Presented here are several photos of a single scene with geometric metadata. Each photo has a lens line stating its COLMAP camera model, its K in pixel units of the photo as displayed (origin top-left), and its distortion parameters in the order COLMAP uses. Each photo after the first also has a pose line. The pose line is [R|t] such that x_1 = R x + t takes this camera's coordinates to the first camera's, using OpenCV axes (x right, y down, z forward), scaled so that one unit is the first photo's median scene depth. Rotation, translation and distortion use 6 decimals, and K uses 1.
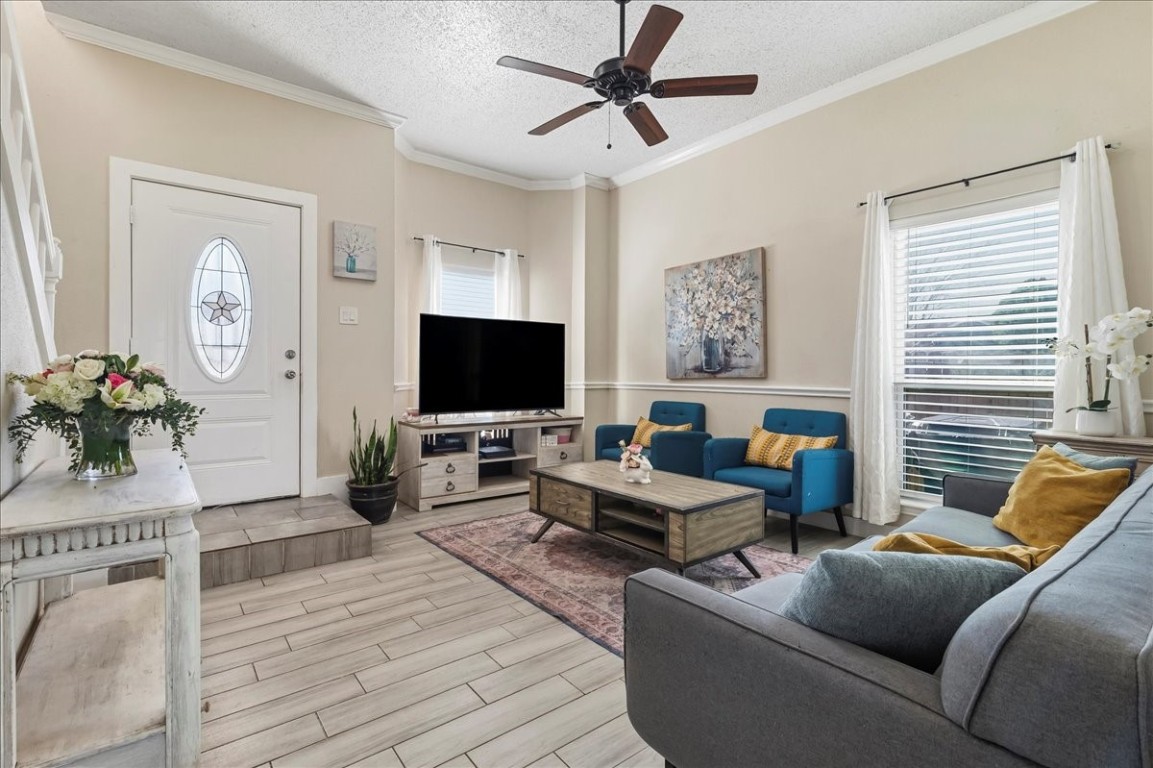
lens RADIAL K [[532.9, 0, 575.8], [0, 532.9, 371.7], [0, 0, 1]] dist [-0.001289, -0.000475]
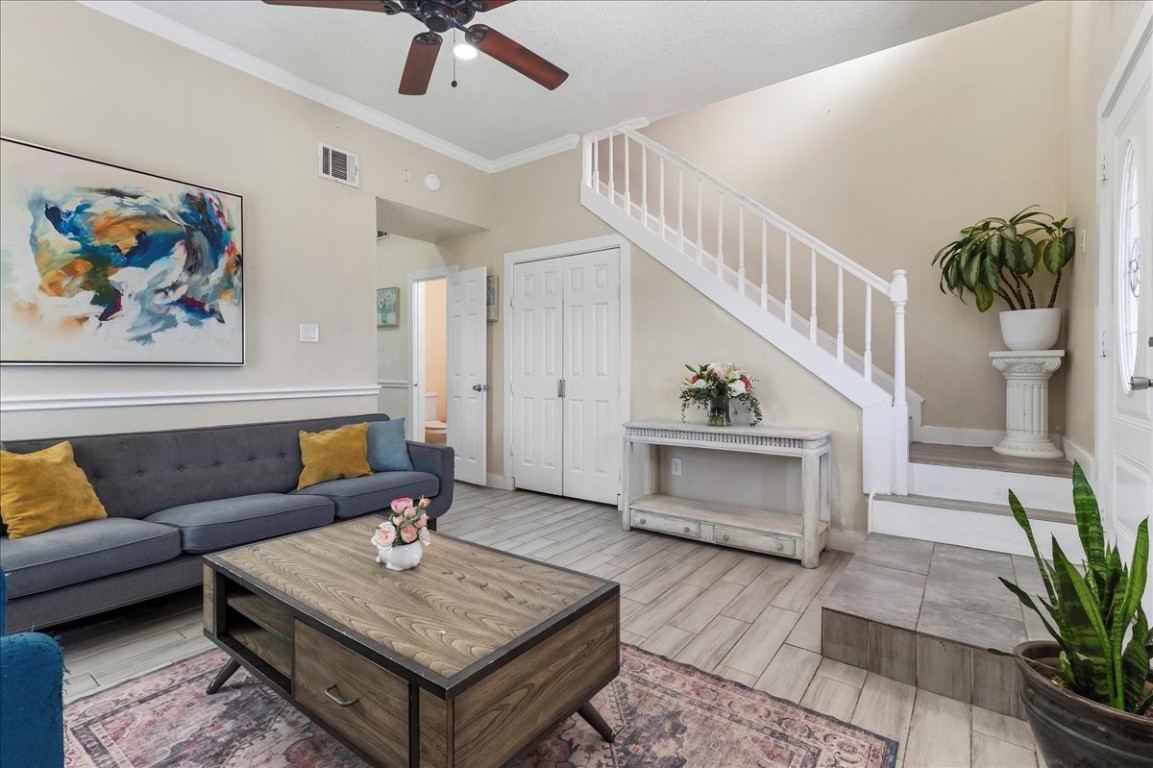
lens RADIAL K [[524.9, 0, 580.7], [0, 524.9, 377.7], [0, 0, 1]] dist [0.002876, 0.000731]
pose [[-0.964793, -0.002750, -0.262994, 0.071977], [-0.005788, 0.999925, 0.010777, -0.001780], [0.262945, 0.011919, -0.964737, 1.513754]]
